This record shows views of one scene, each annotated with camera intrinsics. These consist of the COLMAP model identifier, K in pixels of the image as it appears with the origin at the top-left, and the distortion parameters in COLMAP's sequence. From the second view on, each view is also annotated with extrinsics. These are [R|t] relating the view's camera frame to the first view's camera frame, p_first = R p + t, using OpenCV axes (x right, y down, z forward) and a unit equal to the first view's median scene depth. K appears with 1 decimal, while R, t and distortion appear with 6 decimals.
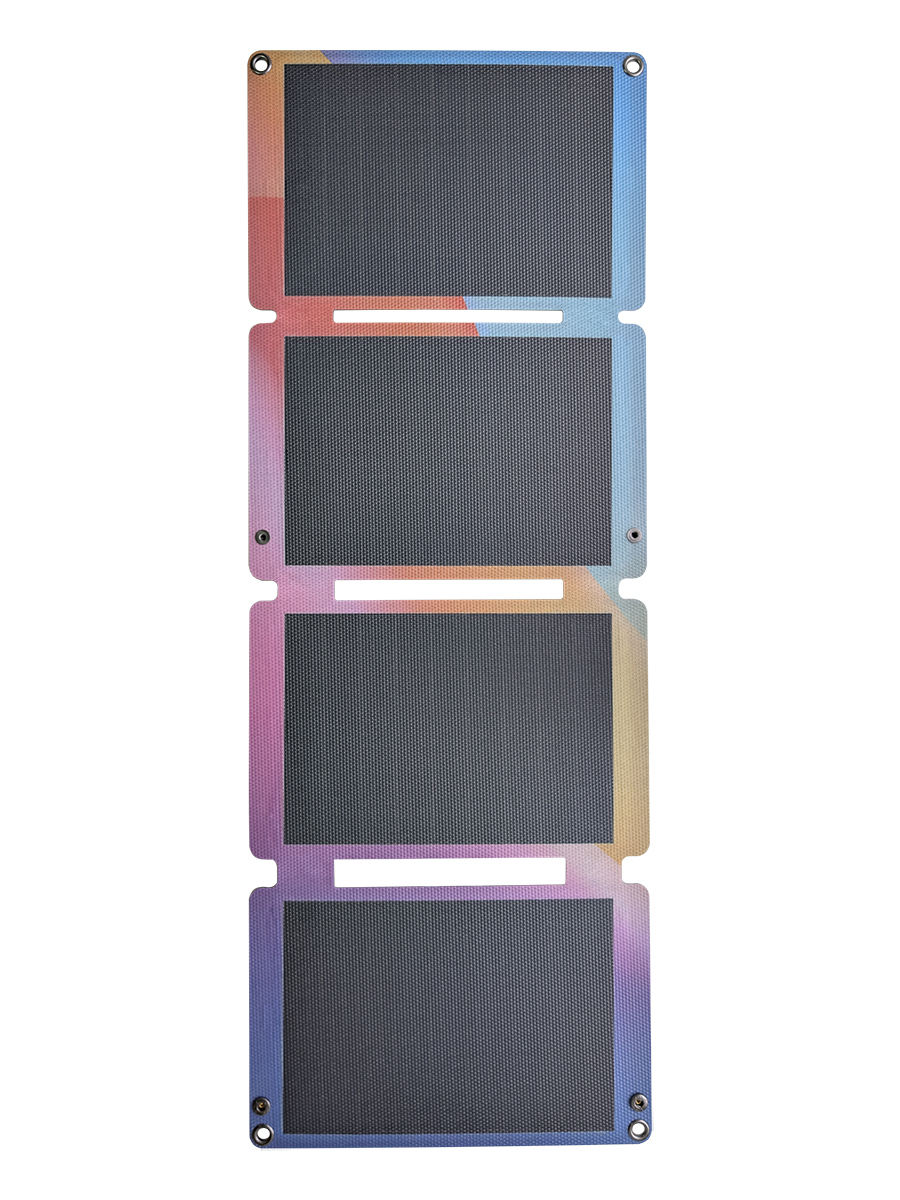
lens RADIAL K [[830.0, 0, 450.0], [0, 830.0, 600.0], [0, 0, 1]] dist [0.033127, -0.001195]
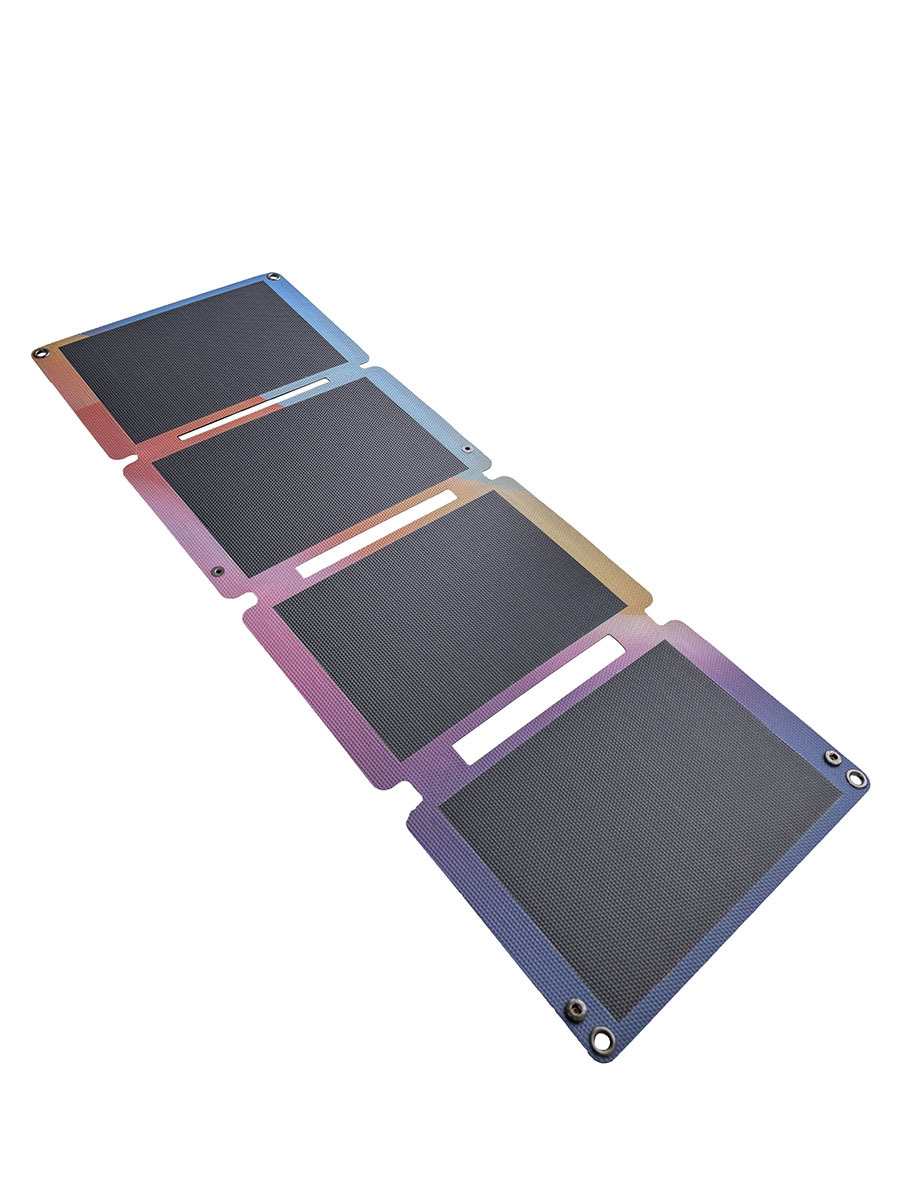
lens RADIAL K [[830.0, 0, 450.0], [0, 830.0, 600.0], [0, 0, 1]] dist [0.033127, -0.001195]
pose [[0.765608, -0.462205, 0.447448, -0.503465], [0.639316, 0.624018, -0.449306, 0.649747], [-0.071544, 0.630053, 0.773249, 0.133152]]
